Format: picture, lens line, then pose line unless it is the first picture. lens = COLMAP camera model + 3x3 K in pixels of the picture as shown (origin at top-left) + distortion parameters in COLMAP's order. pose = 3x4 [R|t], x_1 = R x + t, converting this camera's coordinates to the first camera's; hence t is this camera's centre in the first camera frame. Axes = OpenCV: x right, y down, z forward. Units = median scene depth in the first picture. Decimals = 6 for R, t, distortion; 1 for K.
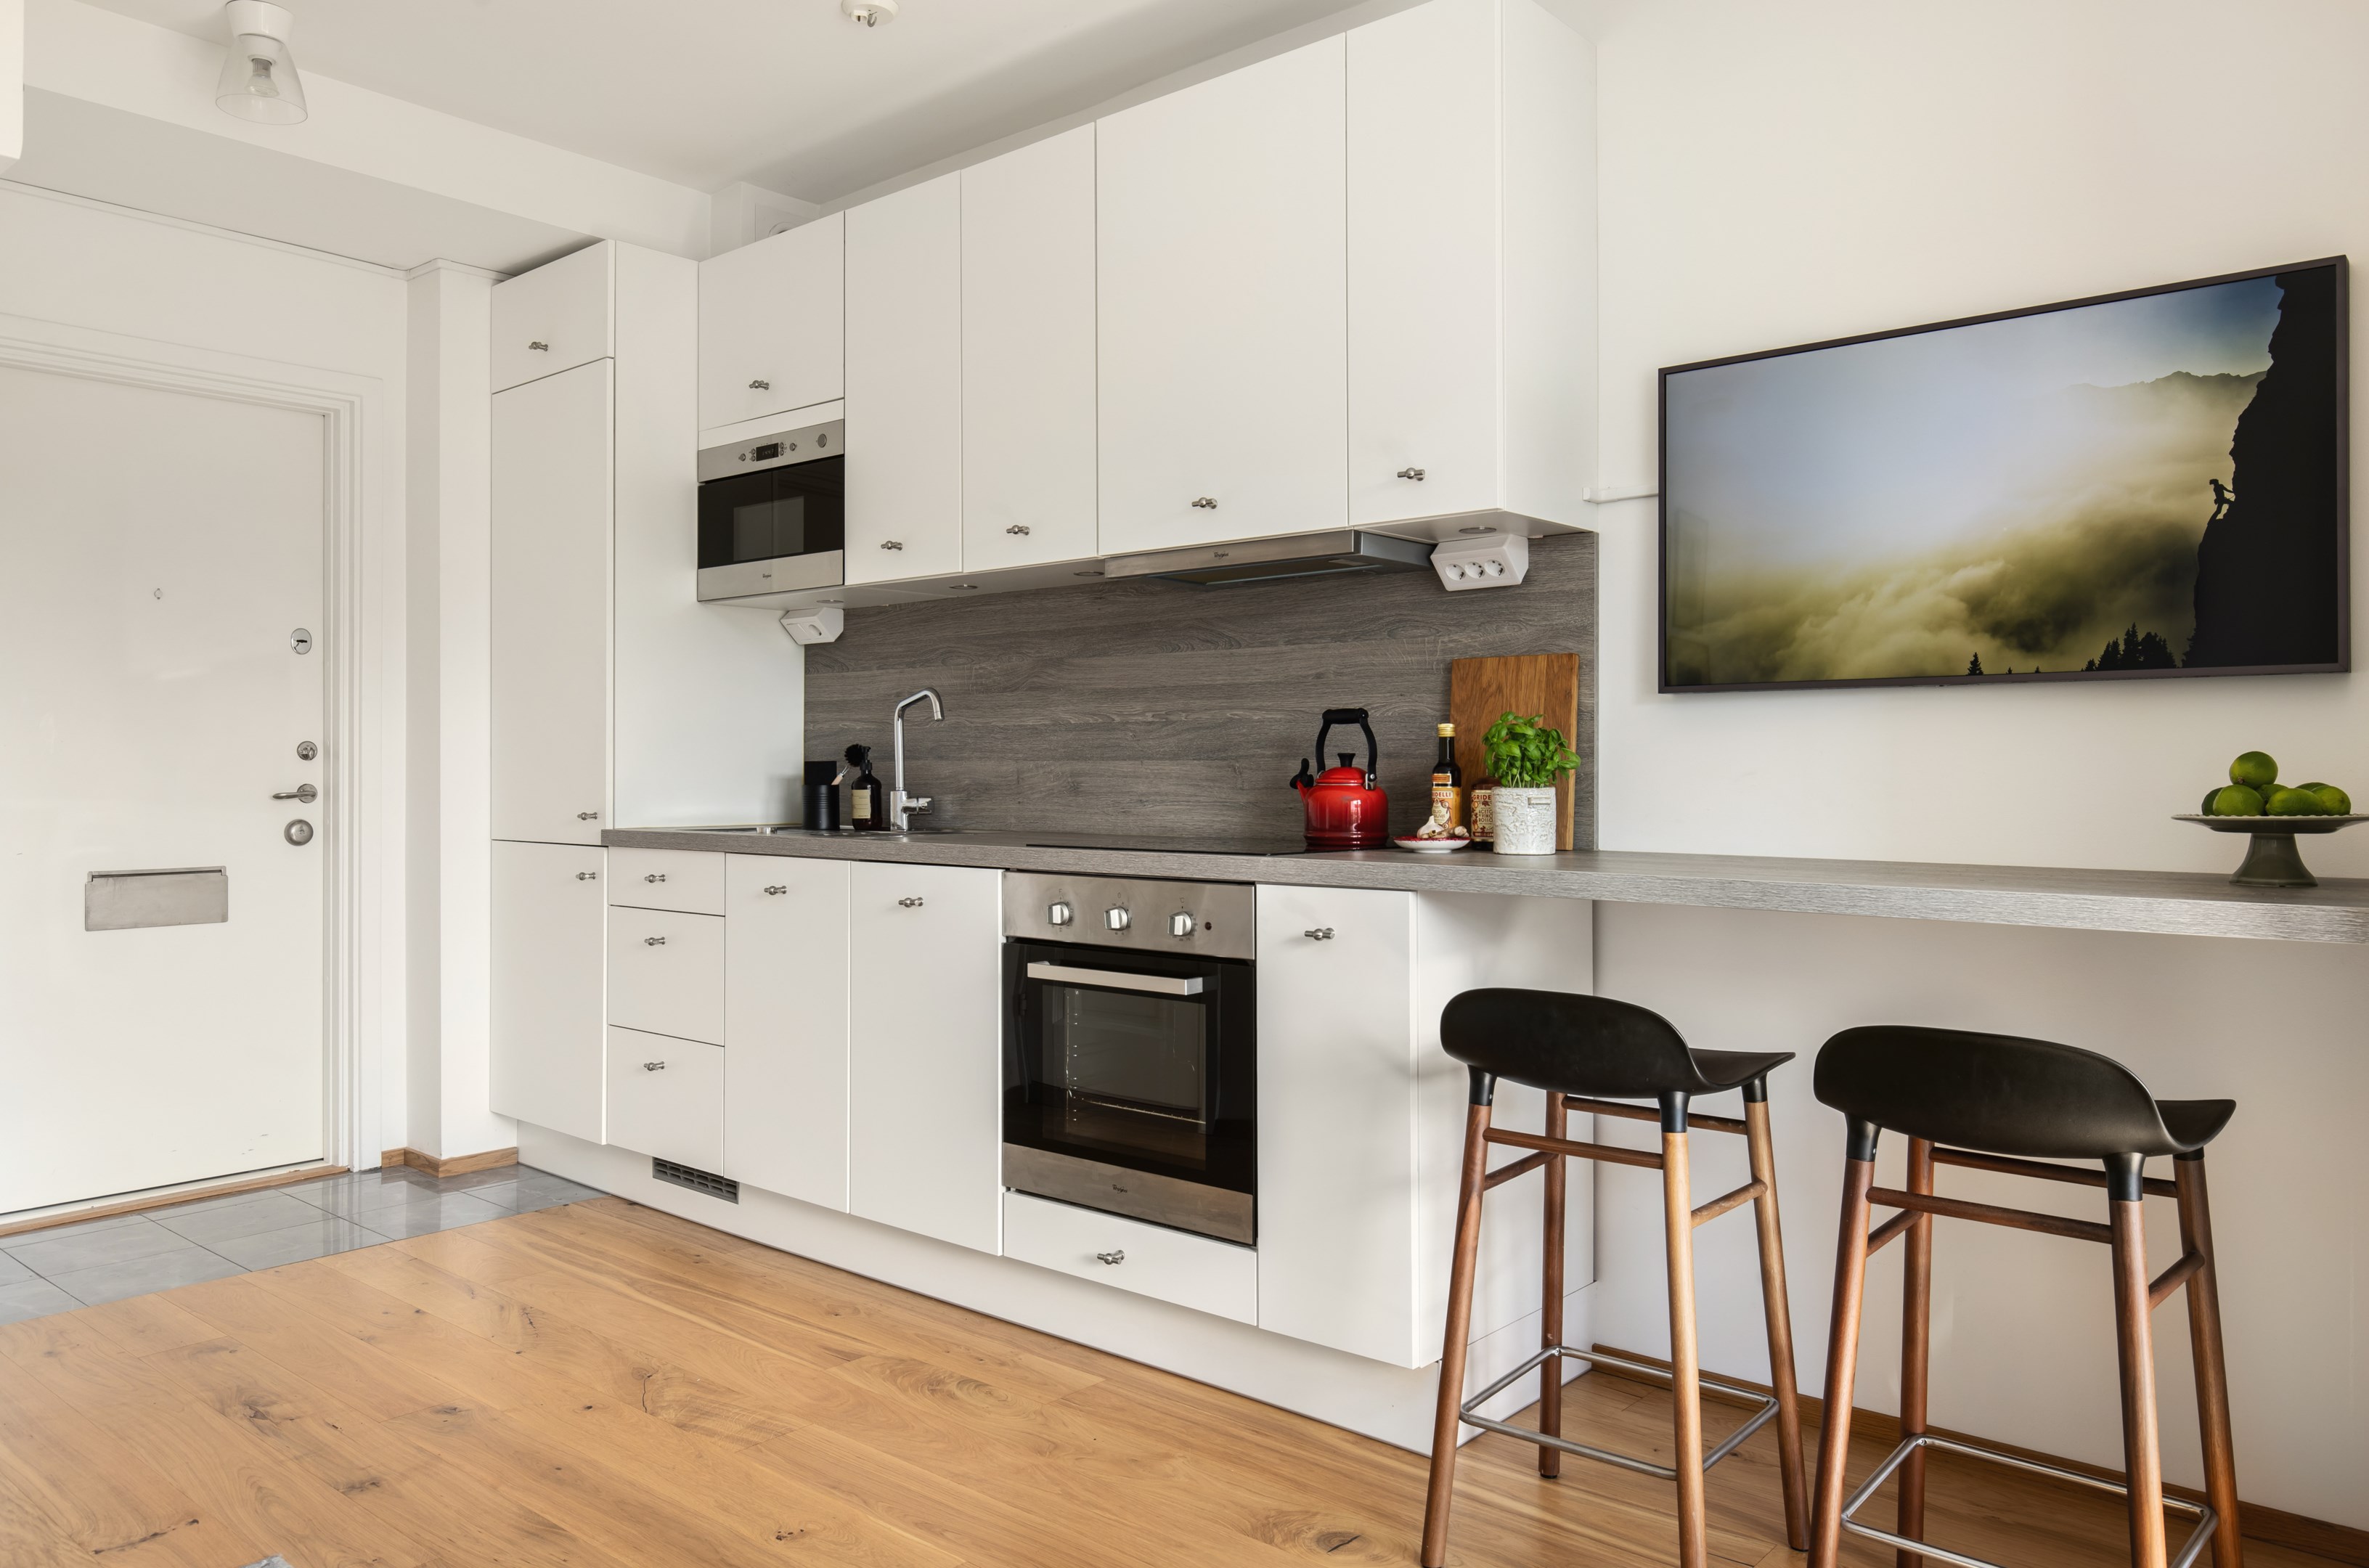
lens RADIAL K [[1640.5, 0, 1183.0], [0, 1640.5, 769.3], [0, 0, 1]] dist [0.000095, -0.000243]
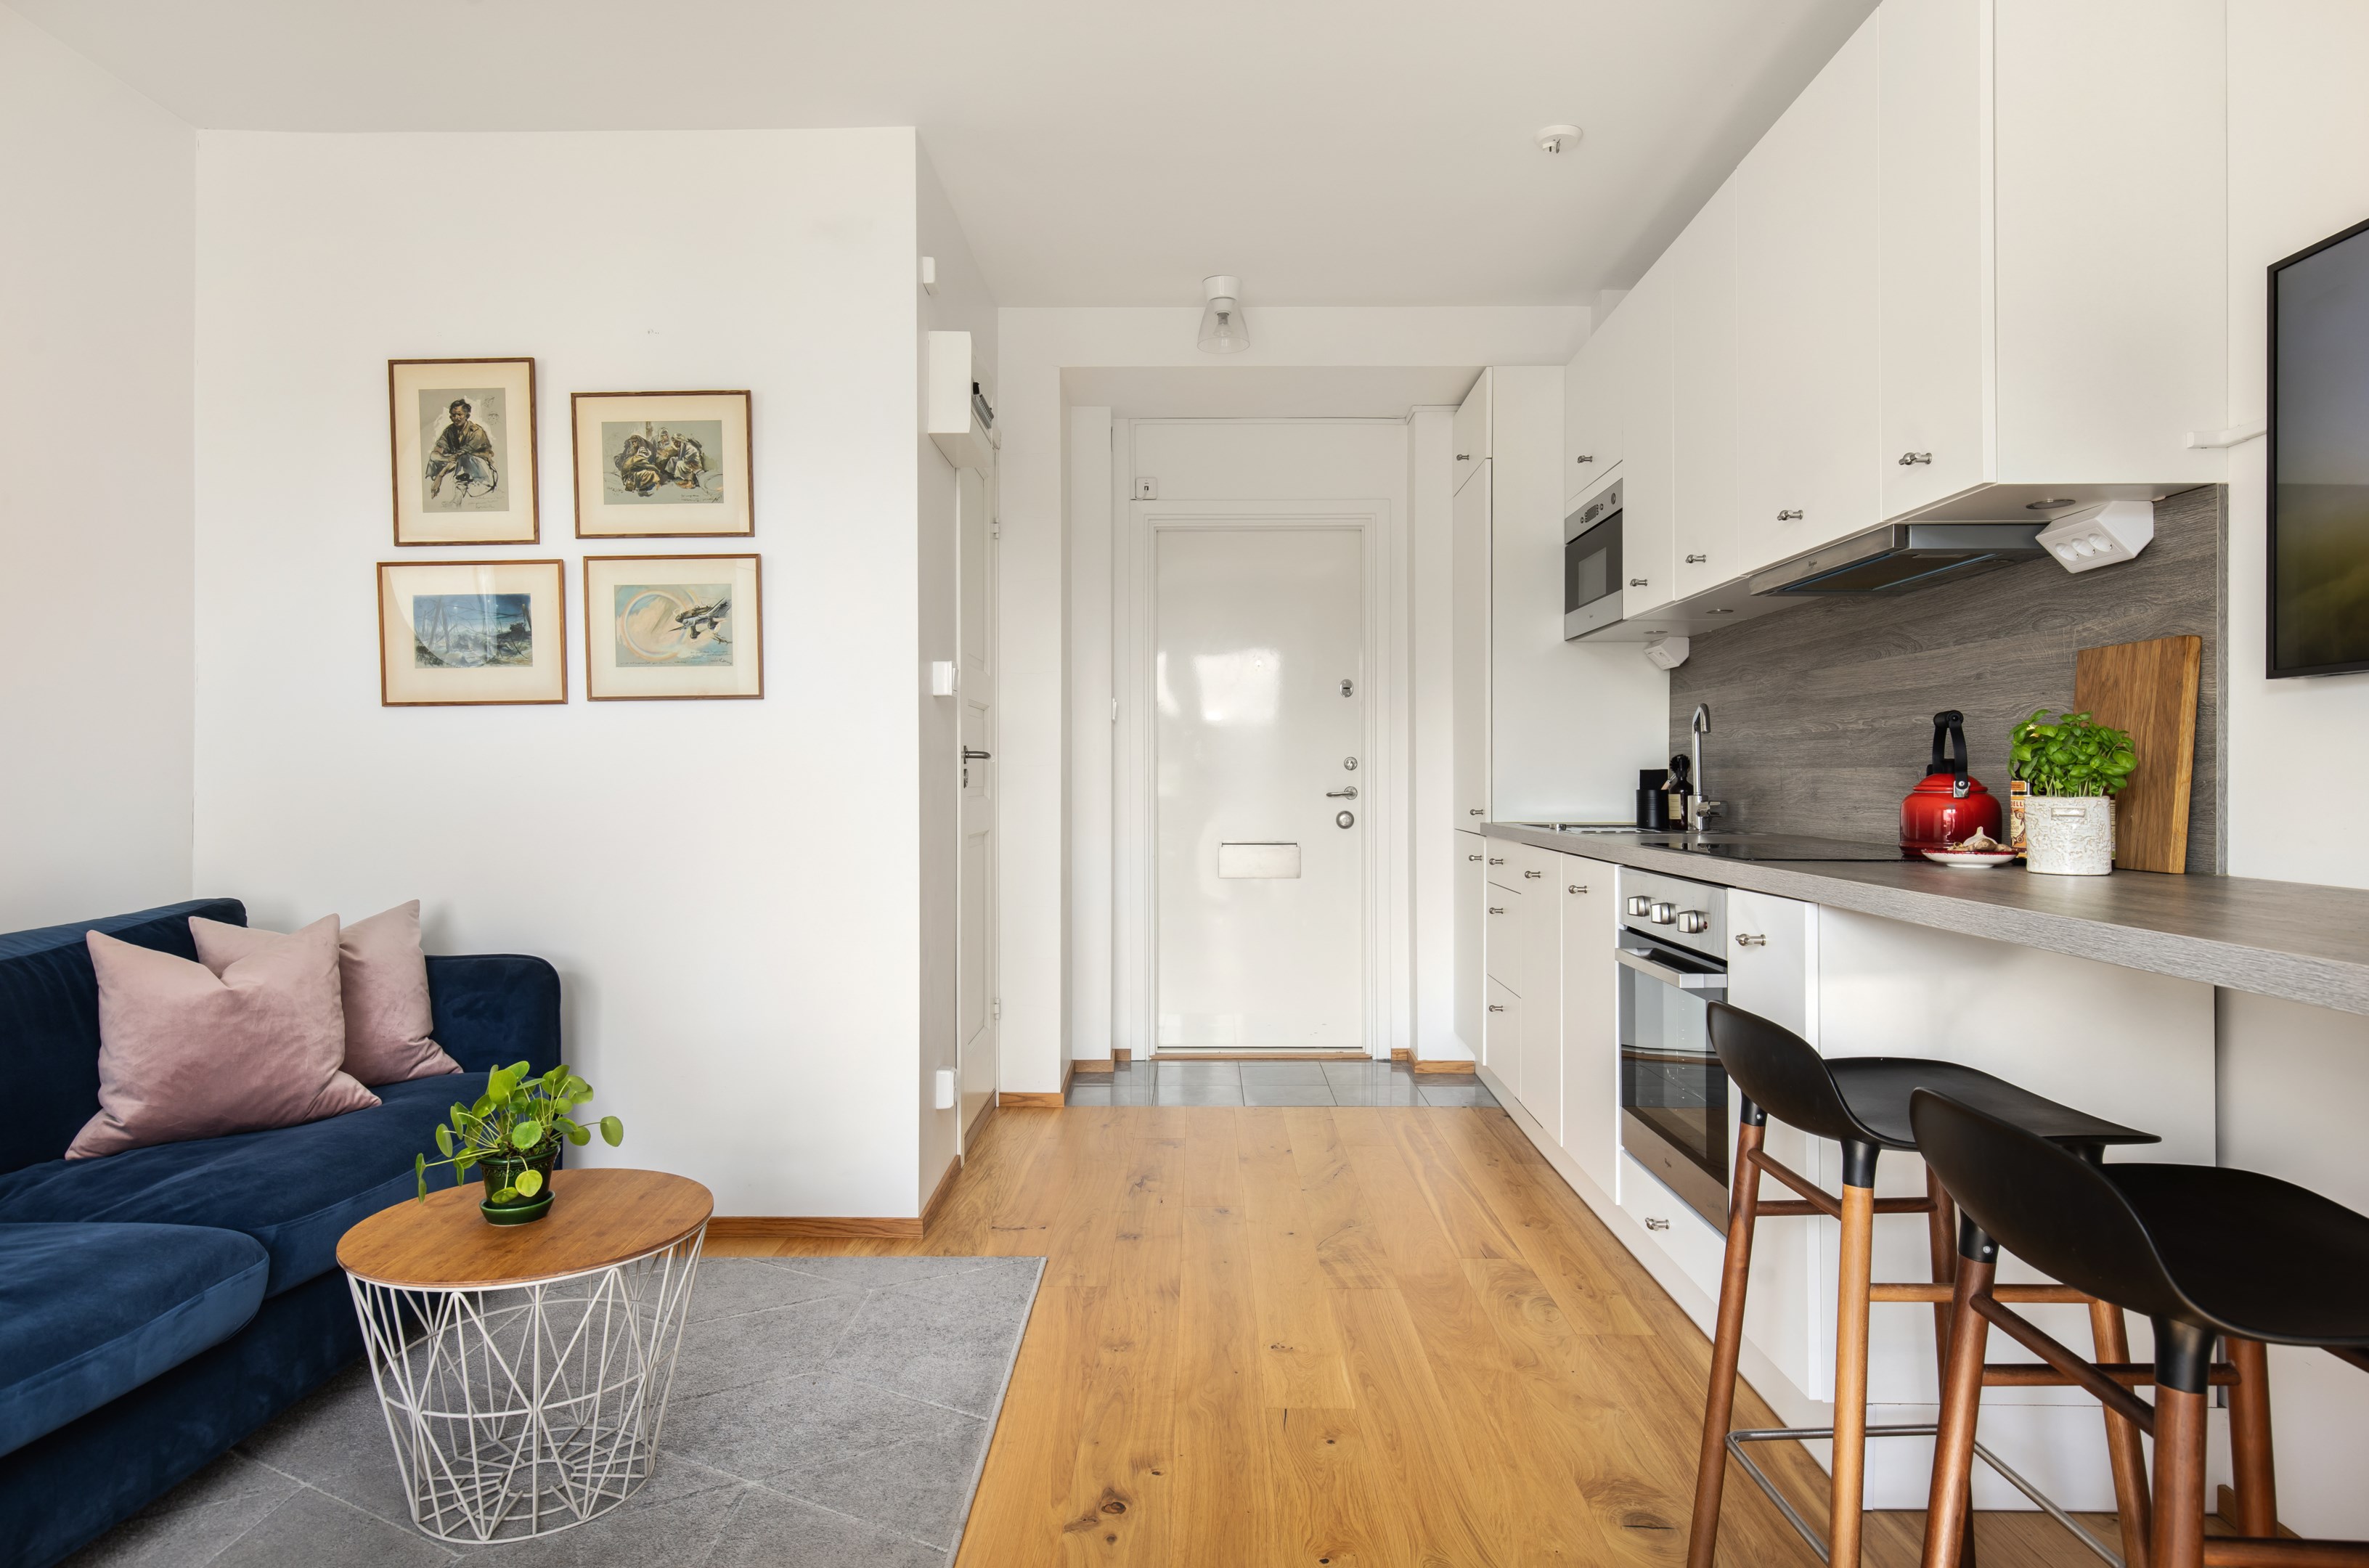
lens RADIAL K [[1356.6, 0, 1190.5], [0, 1356.6, 776.5], [0, 0, 1]] dist [0.010590, -0.002394]
pose [[0.649485, -0.000219, -0.760374, 0.351545], [-0.000002, 1.000000, -0.000290, 0.000473], [0.760374, 0.000190, 0.649485, 0.141065]]
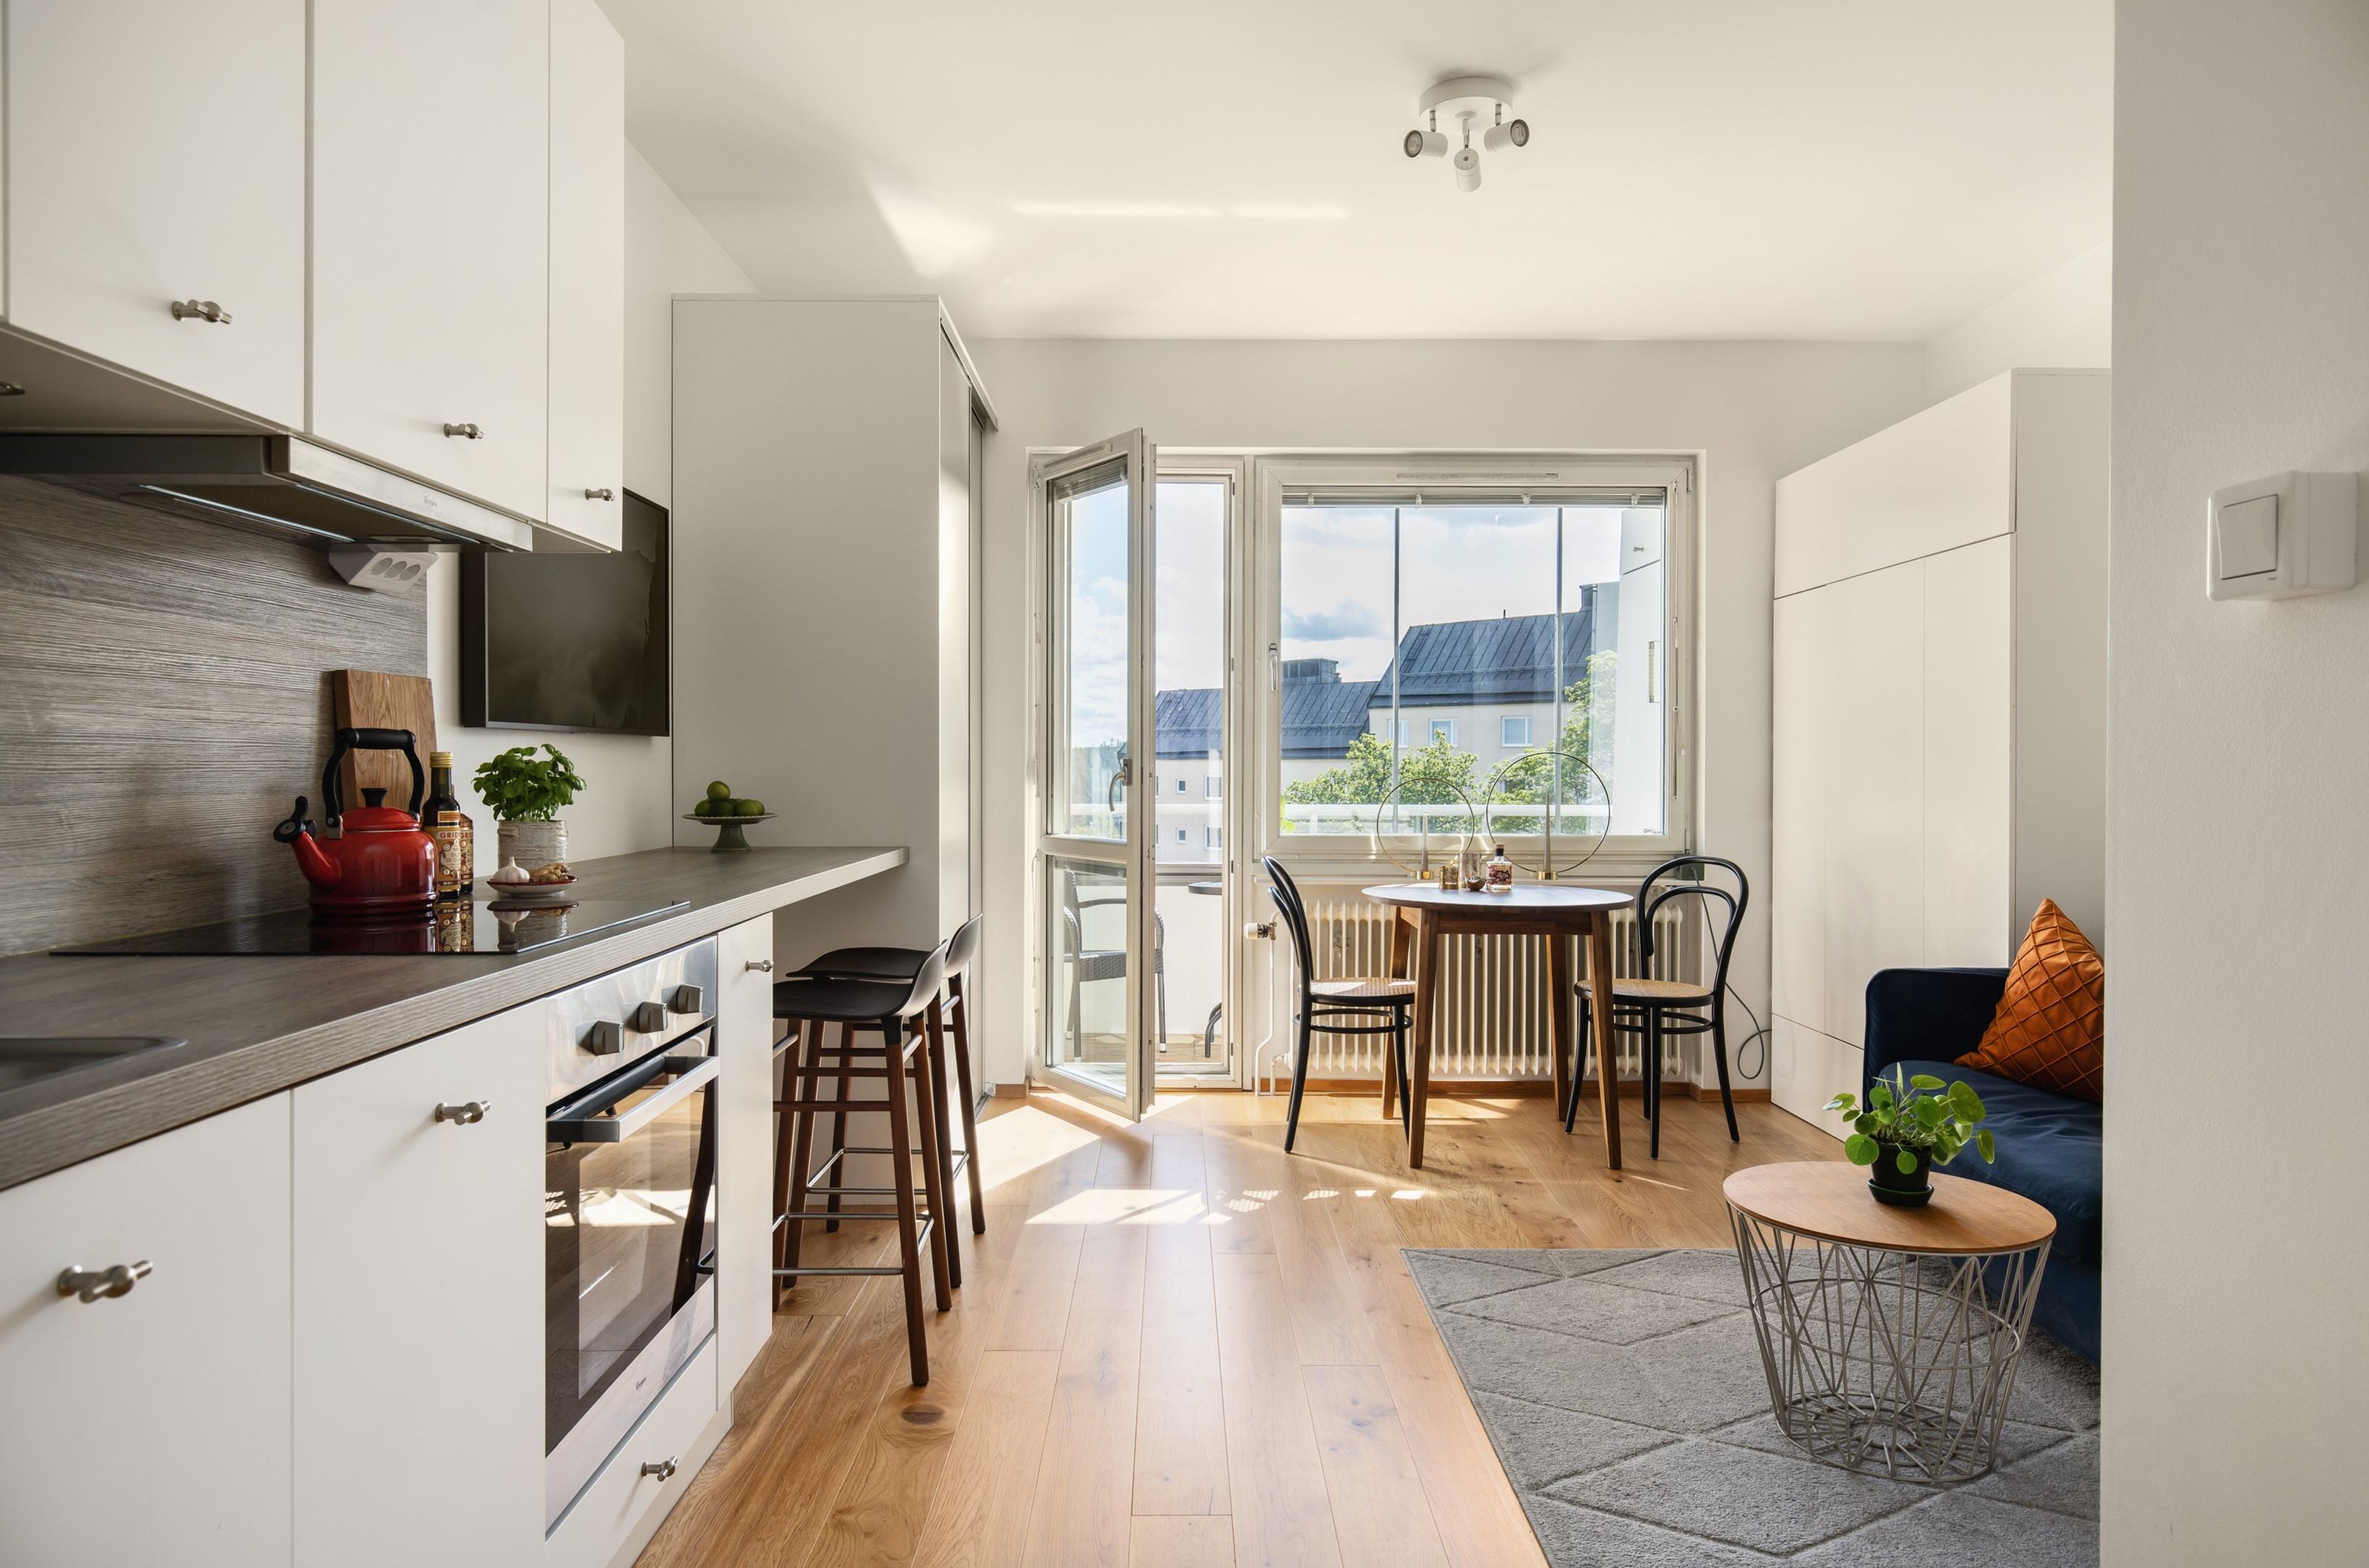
lens RADIAL K [[1483.1, 0, 1186.3], [0, 1483.1, 762.3], [0, 0, 1]] dist [0.001079, -0.000575]
pose [[-0.656827, -0.001700, 0.754039, -0.563909], [-0.002536, 0.999997, 0.000046, -0.019580], [-0.754037, -0.001882, -0.656829, 1.001639]]
